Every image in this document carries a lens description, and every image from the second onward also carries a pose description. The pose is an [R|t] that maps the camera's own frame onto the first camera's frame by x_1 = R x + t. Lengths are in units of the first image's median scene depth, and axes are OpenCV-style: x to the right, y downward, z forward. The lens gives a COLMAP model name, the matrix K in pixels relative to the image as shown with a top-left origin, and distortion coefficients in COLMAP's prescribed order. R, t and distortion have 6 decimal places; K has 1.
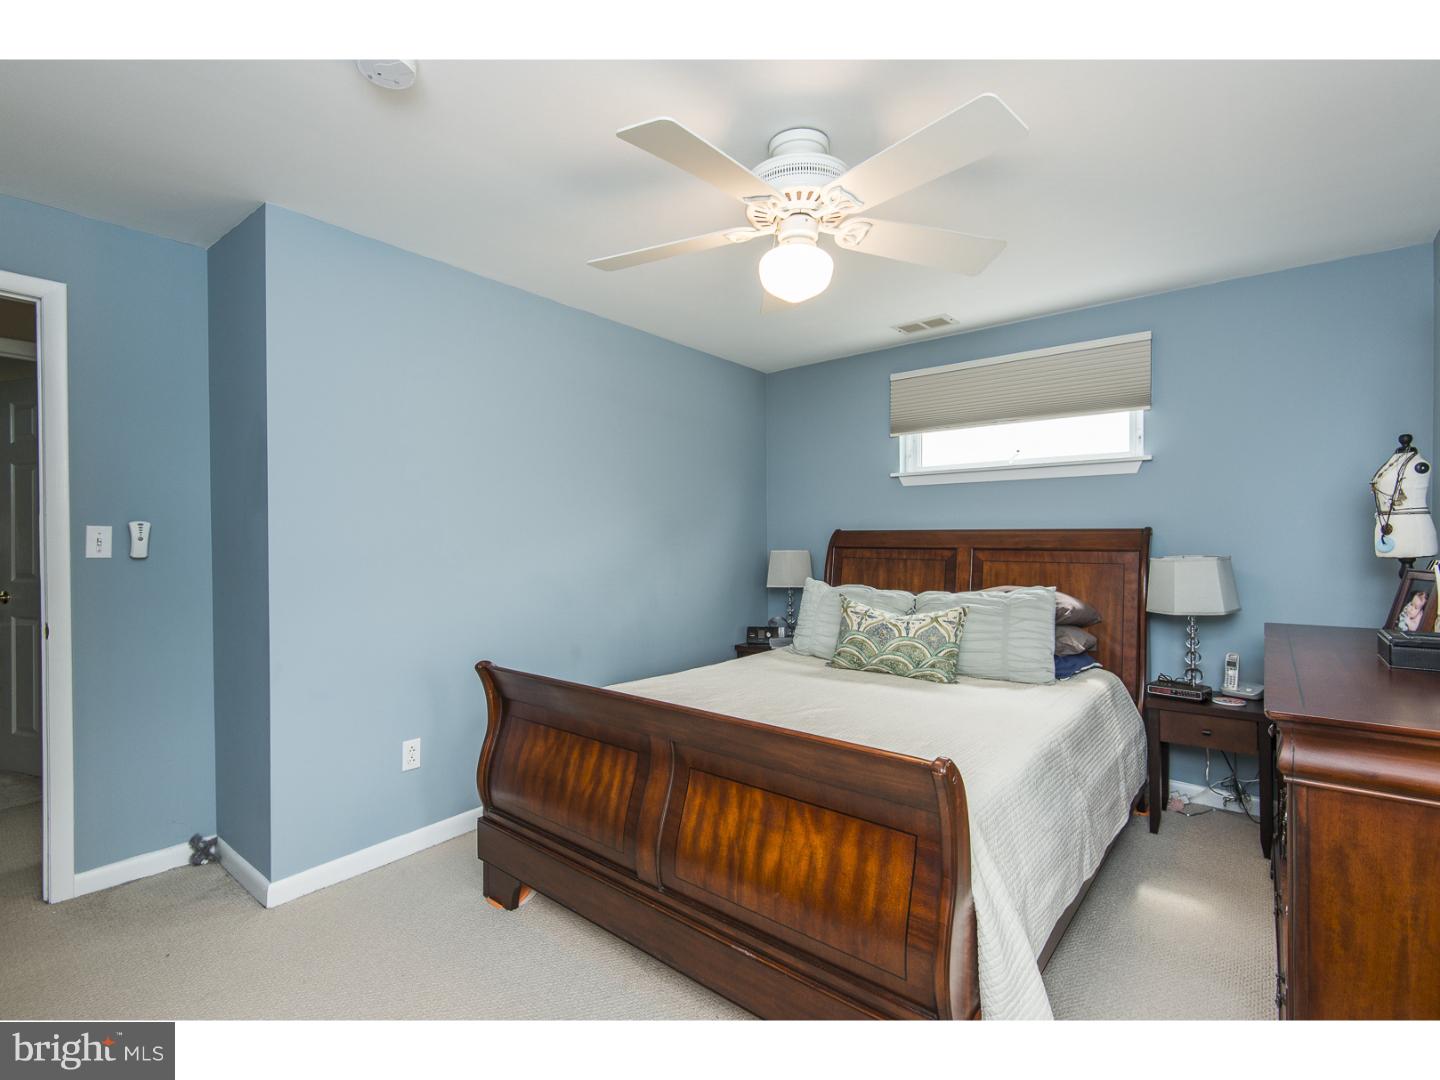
lens RADIAL K [[658.7, 0, 717.9], [0, 658.7, 540.2], [0, 0, 1]] dist [0.022211, -0.004078]
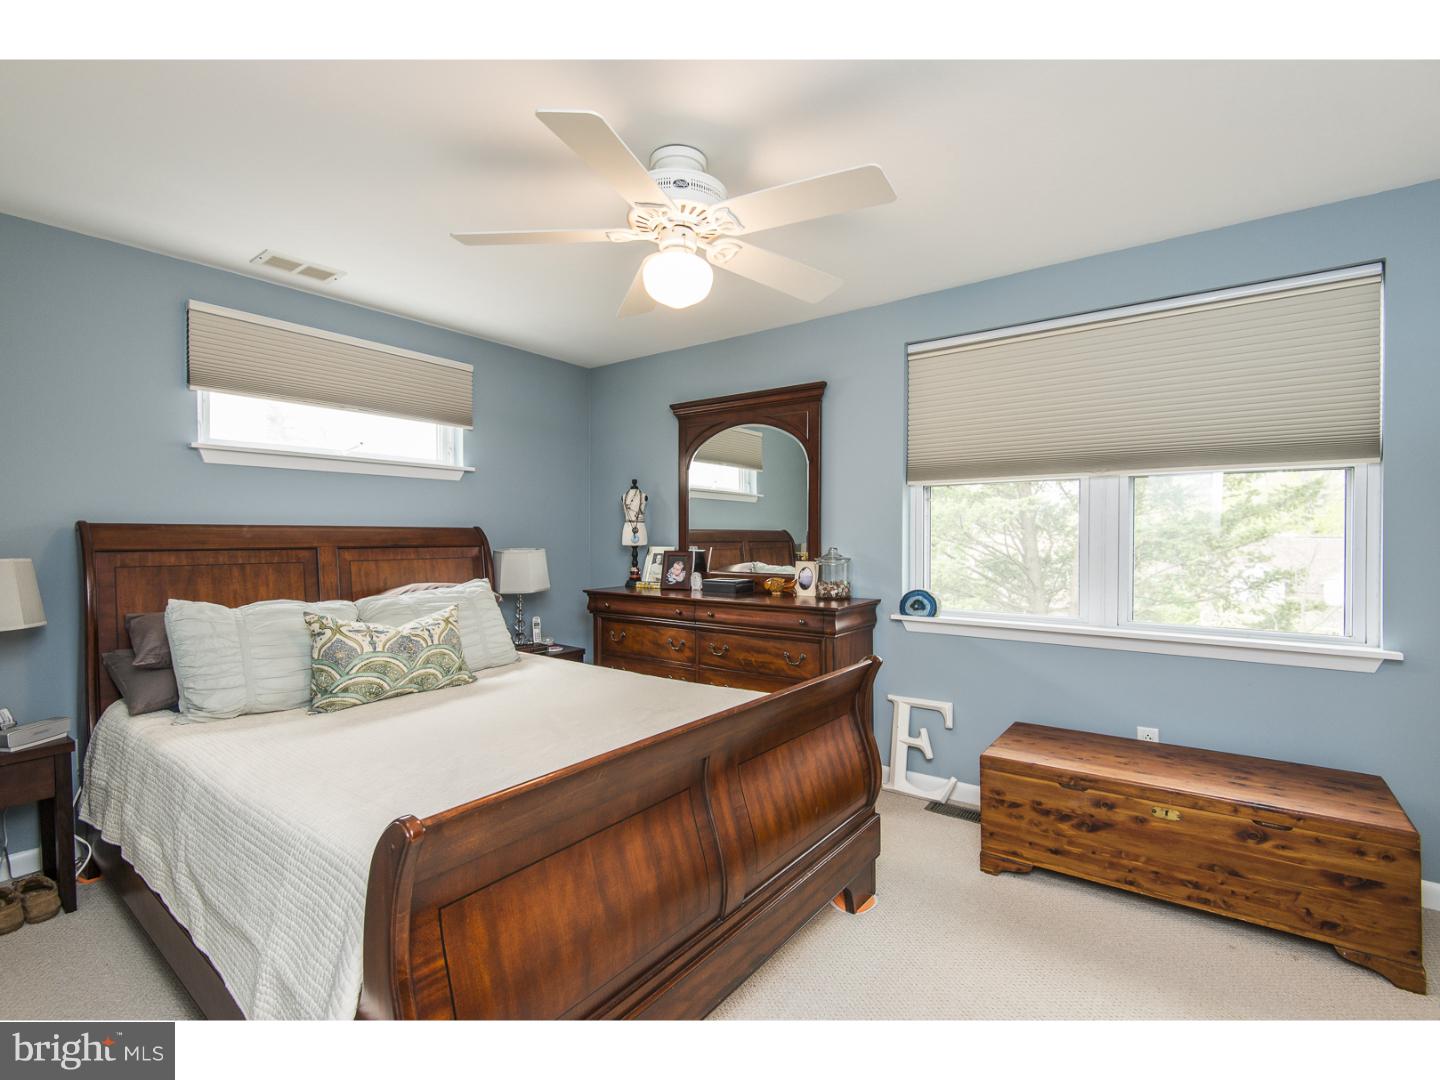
lens RADIAL K [[658.7, 0, 717.1], [0, 658.7, 540.8], [0, 0, 1]] dist [0.022211, -0.004078]
pose [[-0.026906, -0.005656, 0.999622, -0.536155], [0.007353, 0.999956, 0.005856, 0.002378], [-0.999611, 0.007508, -0.026863, 0.552601]]
